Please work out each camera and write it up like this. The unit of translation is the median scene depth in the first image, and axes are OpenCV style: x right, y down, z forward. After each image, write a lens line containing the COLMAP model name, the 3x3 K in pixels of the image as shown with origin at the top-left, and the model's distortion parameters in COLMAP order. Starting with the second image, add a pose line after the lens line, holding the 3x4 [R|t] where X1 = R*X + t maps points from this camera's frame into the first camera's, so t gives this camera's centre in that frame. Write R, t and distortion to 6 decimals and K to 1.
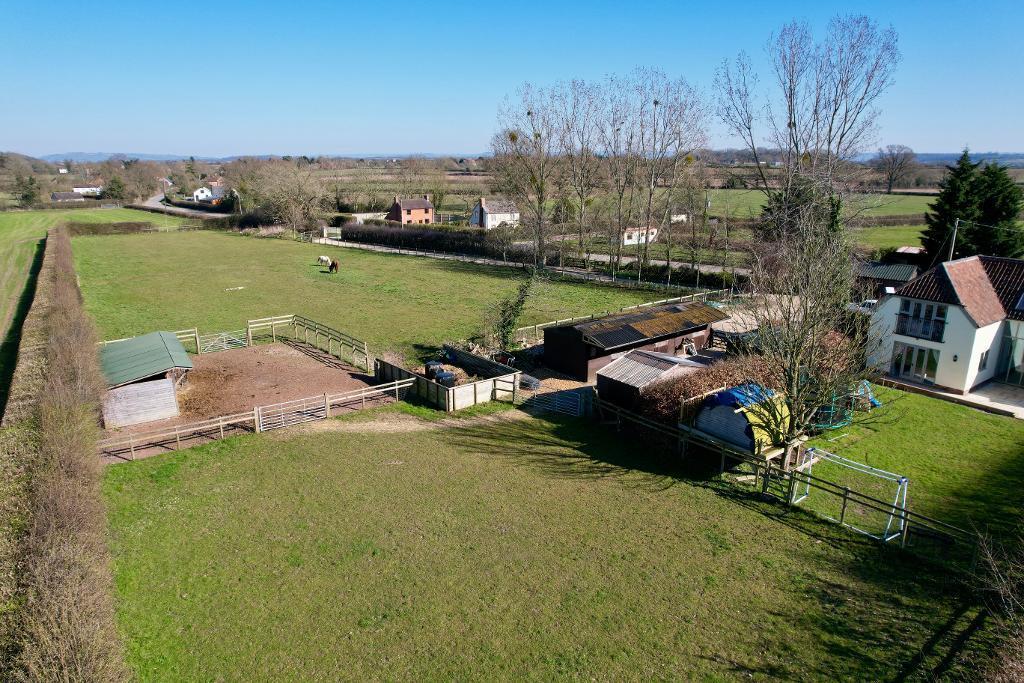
lens RADIAL K [[655.8, 0, 509.1], [0, 655.8, 343.7], [0, 0, 1]] dist [-0.087970, 0.079056]
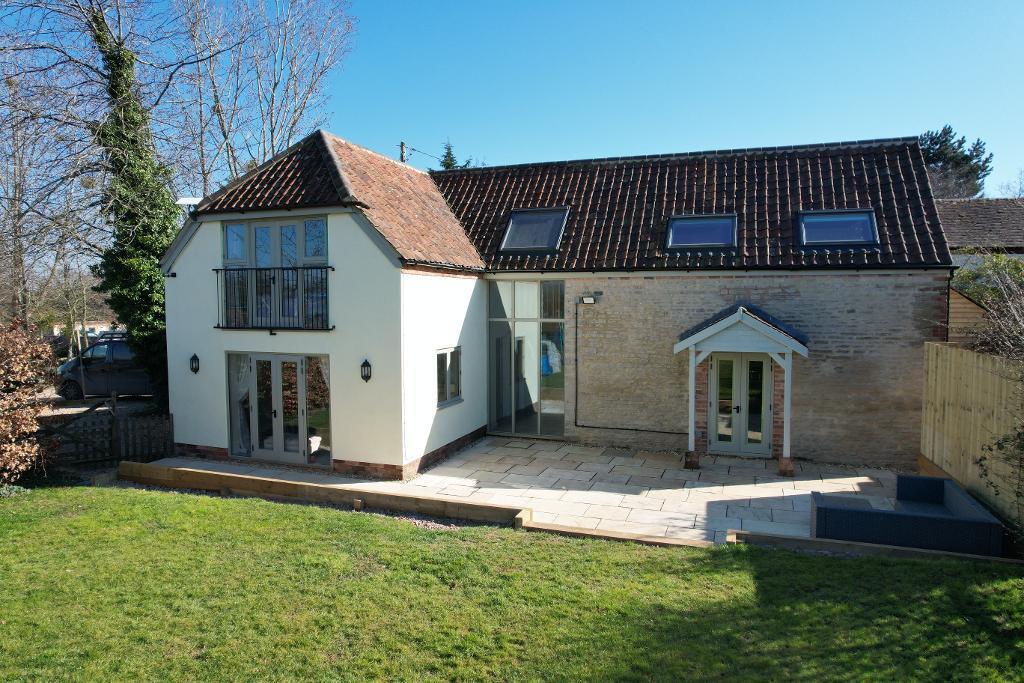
lens RADIAL K [[655.8, 0, 509.1], [0, 655.8, 343.7], [0, 0, 1]] dist [-0.087970, 0.079056]
pose [[0.823855, -0.032916, 0.565843, 0.563608], [0.155952, 0.972944, -0.170465, 0.076884], [-0.544923, 0.228683, 0.806699, 0.682016]]
